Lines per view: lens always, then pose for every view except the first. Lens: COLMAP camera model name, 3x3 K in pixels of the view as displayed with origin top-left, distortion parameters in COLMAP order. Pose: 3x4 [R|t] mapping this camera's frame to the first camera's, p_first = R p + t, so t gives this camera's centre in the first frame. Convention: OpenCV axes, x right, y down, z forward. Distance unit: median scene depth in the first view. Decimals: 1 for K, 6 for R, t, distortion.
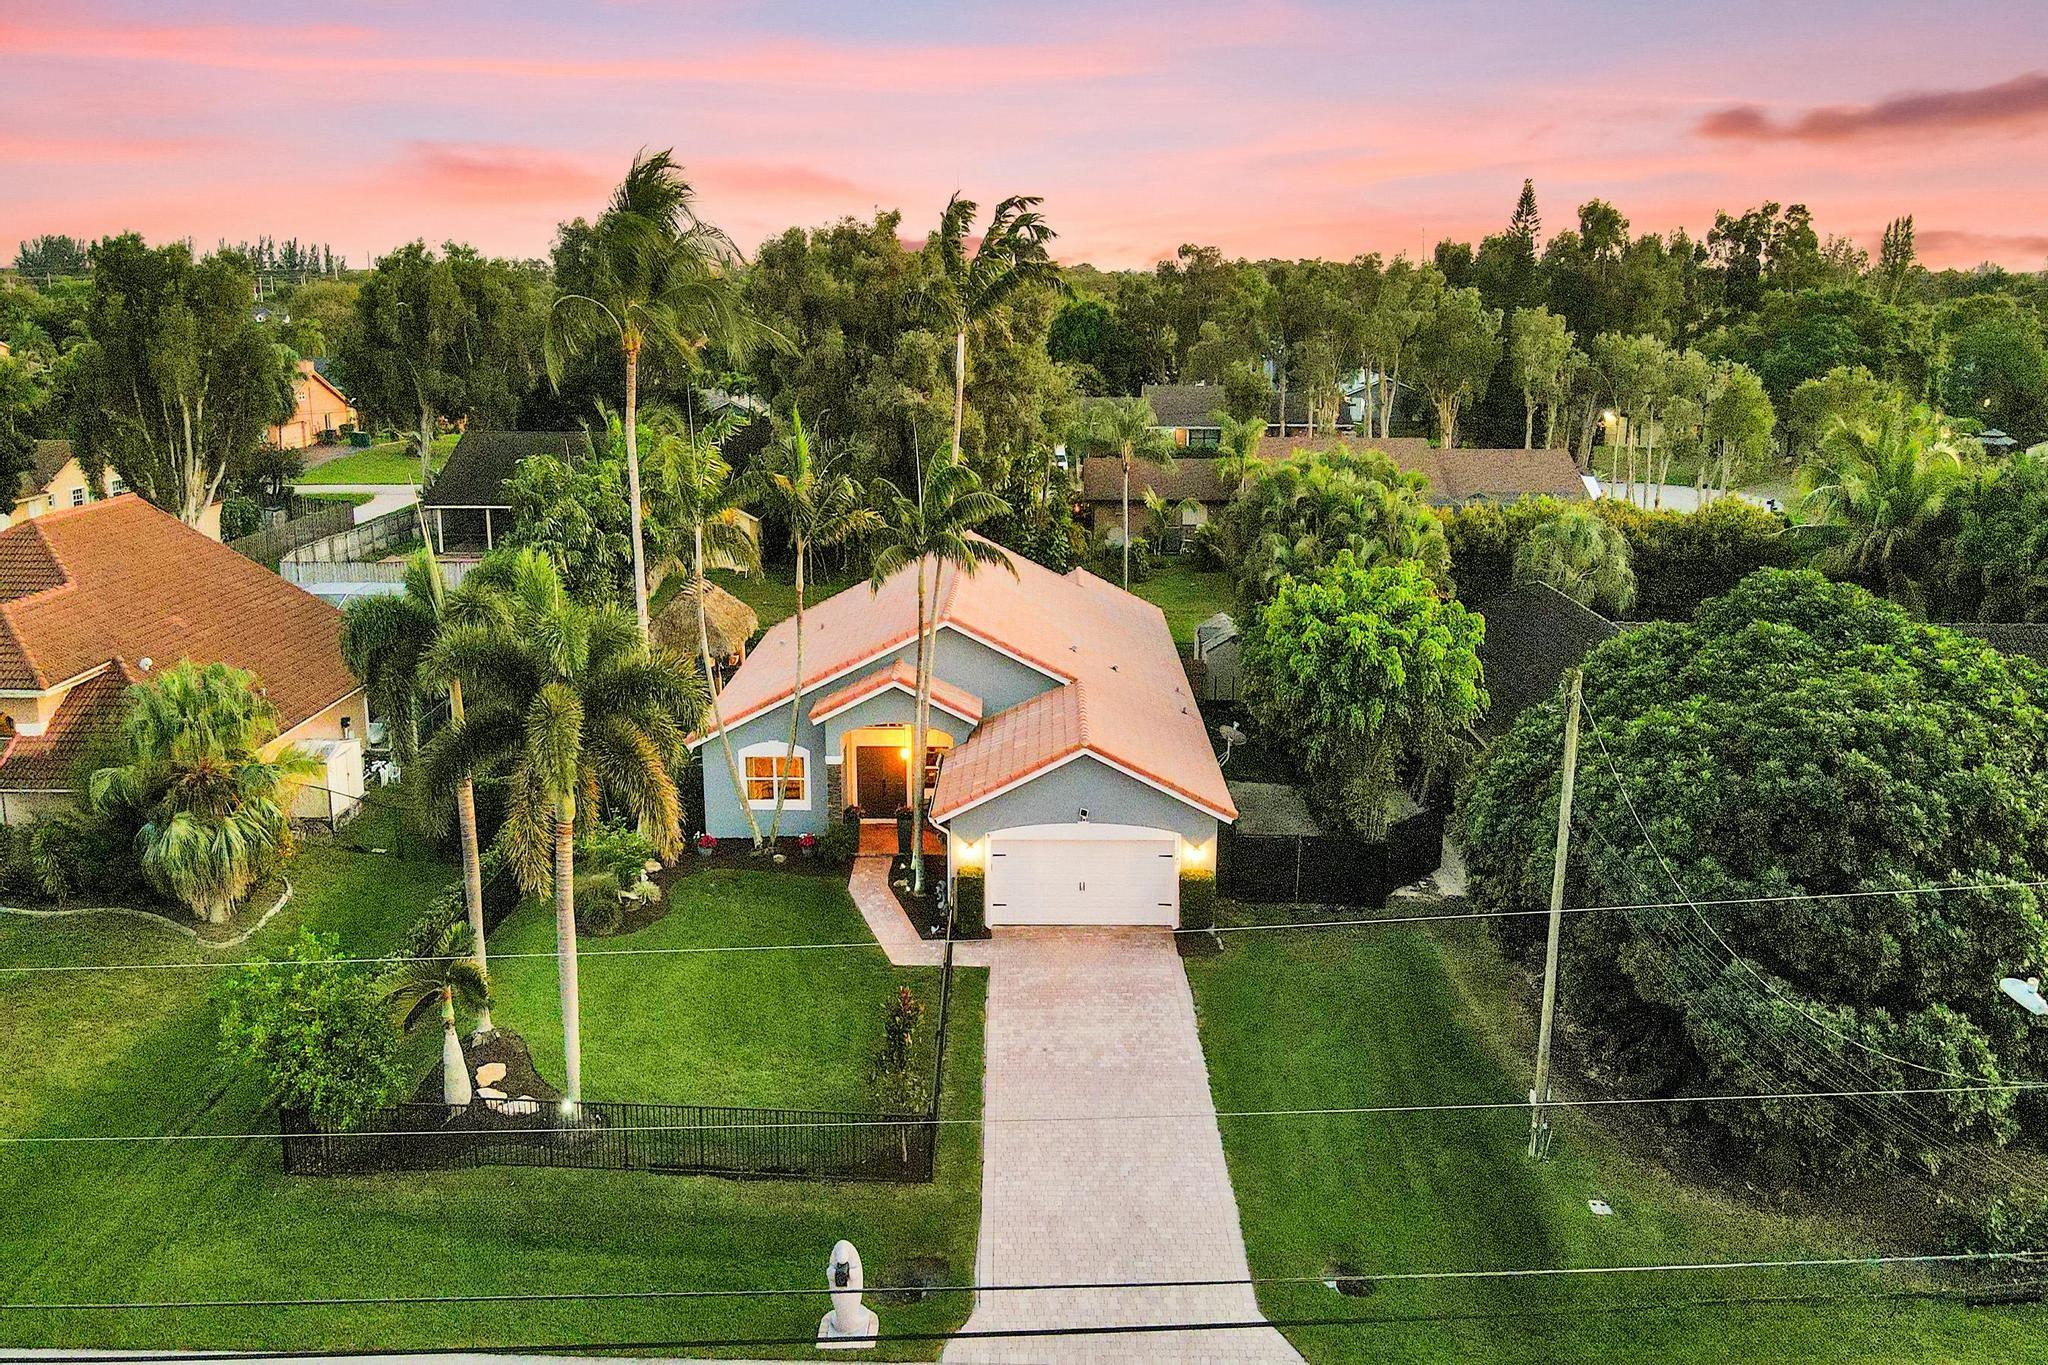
lens RADIAL K [[1507.8, 0, 1011.5], [0, 1507.8, 658.1], [0, 0, 1]] dist [-0.005737, 0.044168]
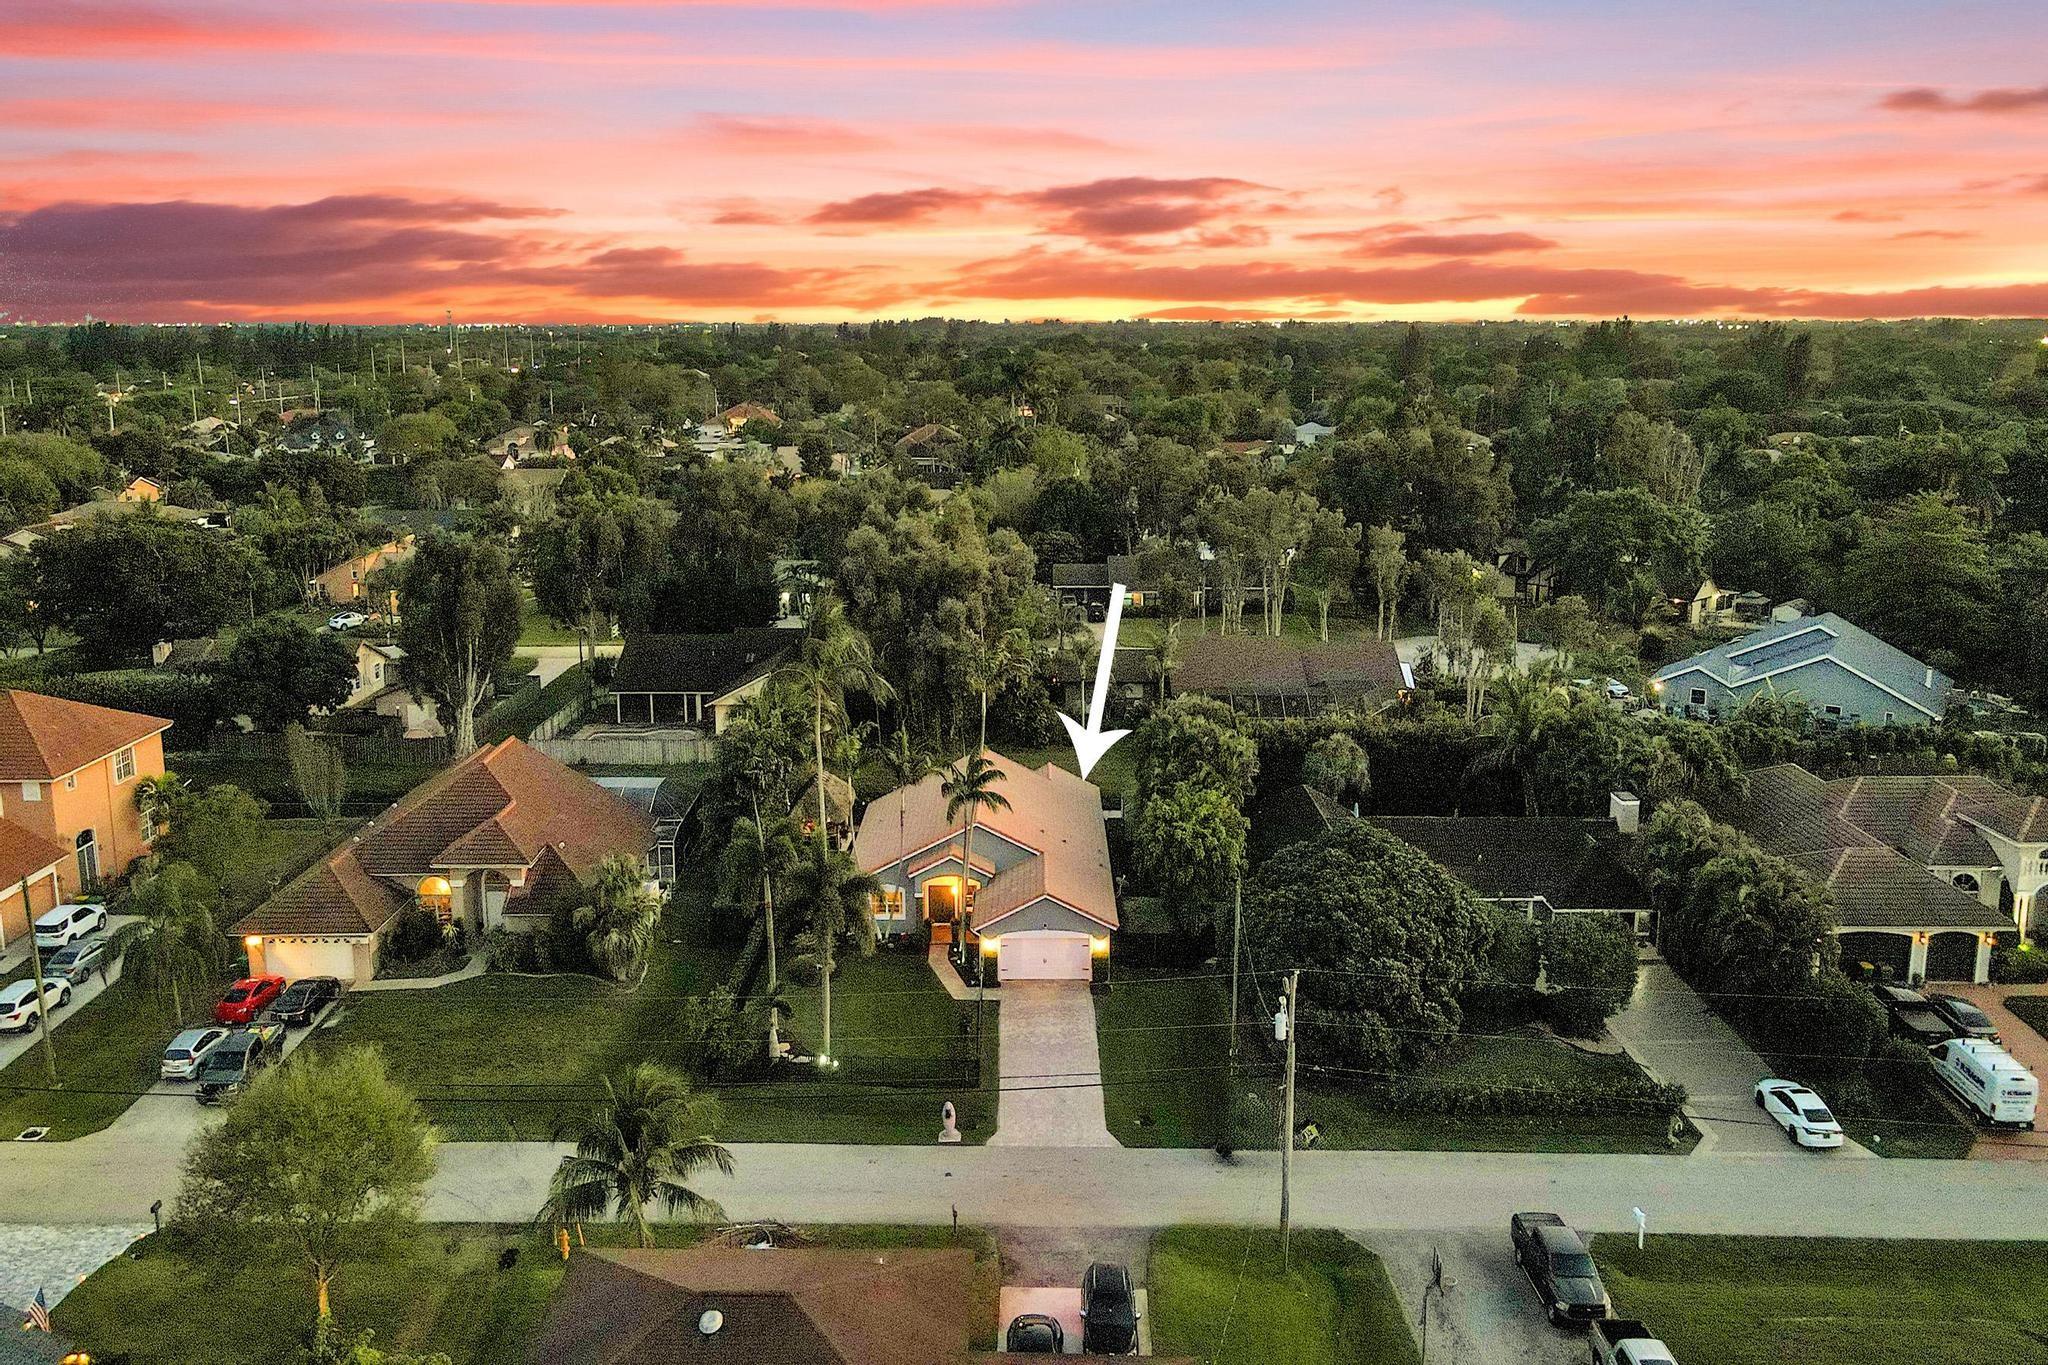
lens RADIAL K [[1507.8, 0, 1011.5], [0, 1507.8, 658.1], [0, 0, 1]] dist [-0.005737, 0.044168]
pose [[0.999986, -0.005026, 0.001918, -0.000422], [0.005080, 0.999569, -0.028897, -0.201577], [-0.001772, 0.028906, 0.999581, -1.063778]]
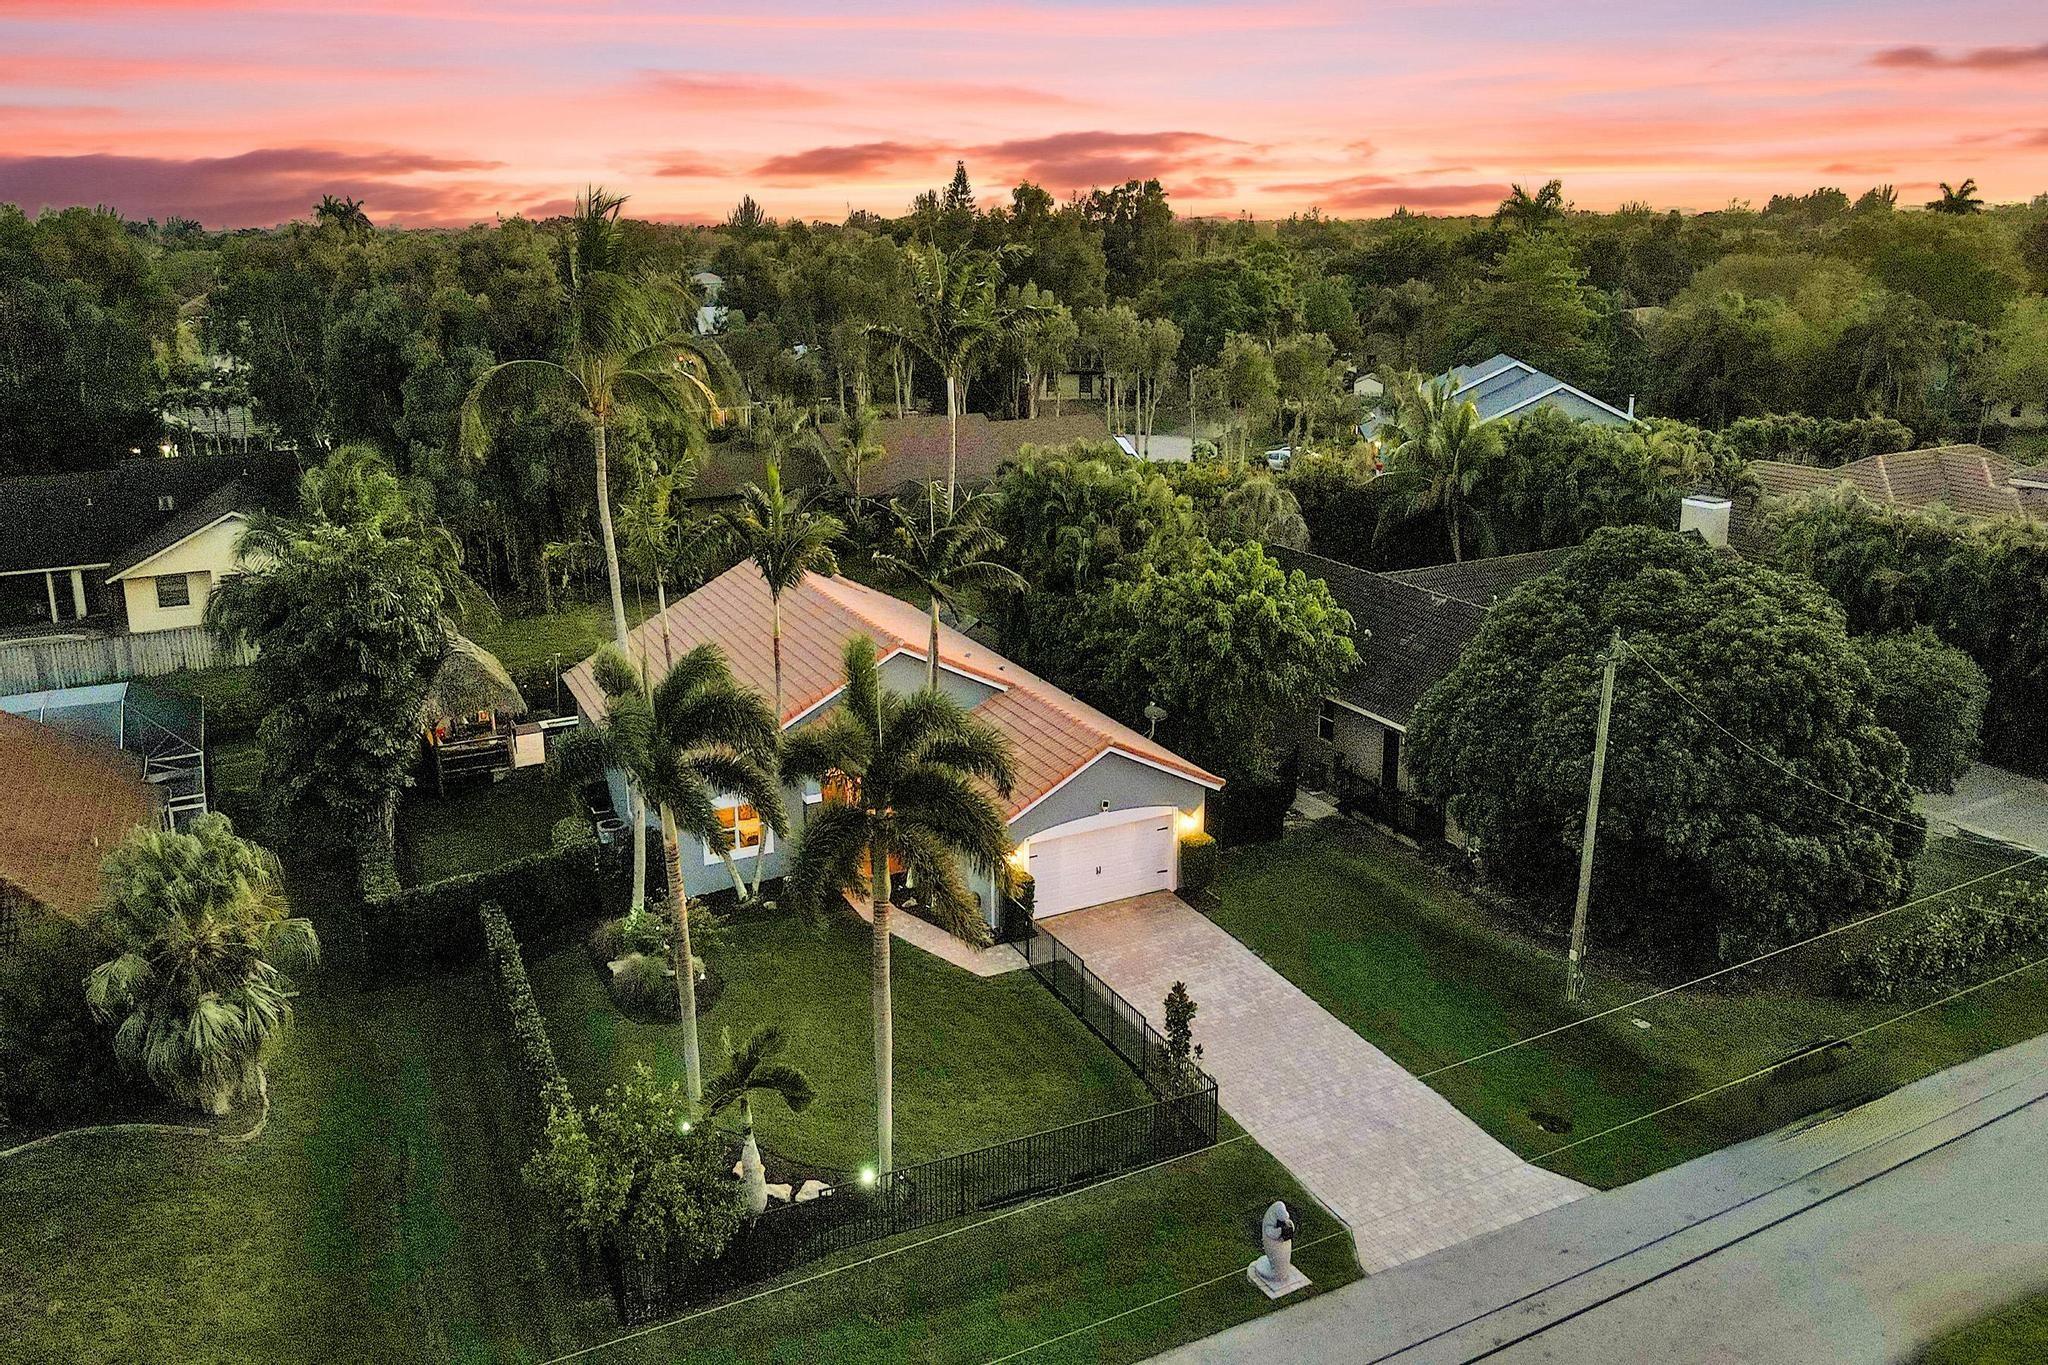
lens RADIAL K [[1507.8, 0, 1011.5], [0, 1507.8, 658.1], [0, 0, 1]] dist [-0.005737, 0.044168]
pose [[0.895774, -0.139895, 0.421921, -0.454109], [0.128057, 0.990160, 0.056426, -0.073186], [-0.425663, 0.003485, 0.904875, 0.025111]]
